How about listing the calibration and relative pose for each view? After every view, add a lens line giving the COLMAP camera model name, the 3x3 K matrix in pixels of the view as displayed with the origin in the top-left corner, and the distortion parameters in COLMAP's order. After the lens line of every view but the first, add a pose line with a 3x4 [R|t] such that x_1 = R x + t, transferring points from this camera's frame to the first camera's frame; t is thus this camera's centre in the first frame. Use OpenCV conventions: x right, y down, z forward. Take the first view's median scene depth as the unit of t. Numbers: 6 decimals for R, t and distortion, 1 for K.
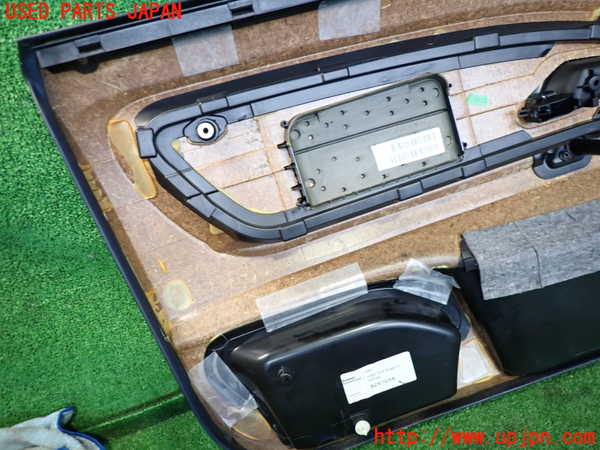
lens RADIAL K [[441.9, 0, 300.0], [0, 441.9, 225.0], [0, 0, 1]] dist [-0.001398, -0.000634]
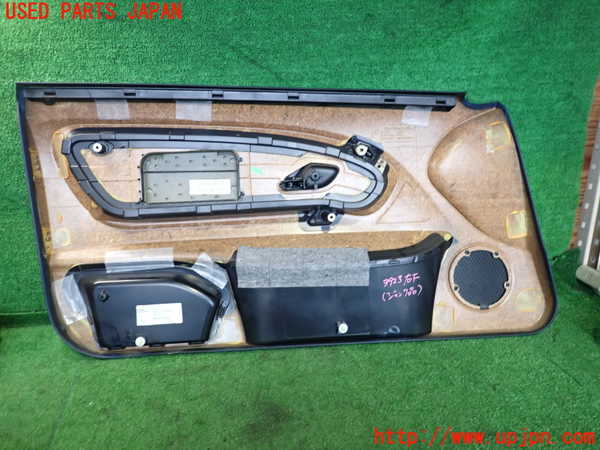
lens RADIAL K [[433.2, 0, 300.0], [0, 433.2, 225.0], [0, 0, 1]] dist [-0.006916, -0.006137]
pose [[0.967242, 0.248206, -0.053270, 0.711644], [-0.253655, 0.953341, -0.163705, 0.162746], [0.010152, 0.171855, 0.985070, -0.664895]]
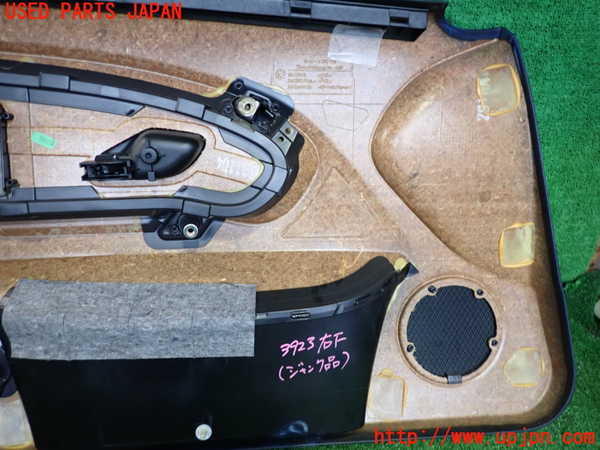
lens RADIAL K [[441.9, 0, 300.0], [0, 441.9, 225.0], [0, 0, 1]] dist [-0.001398, -0.000634]
pose [[0.960868, 0.275715, 0.026713, 0.935659], [-0.273072, 0.959002, -0.075806, -0.188914], [-0.046519, 0.065545, 0.996765, 0.069188]]
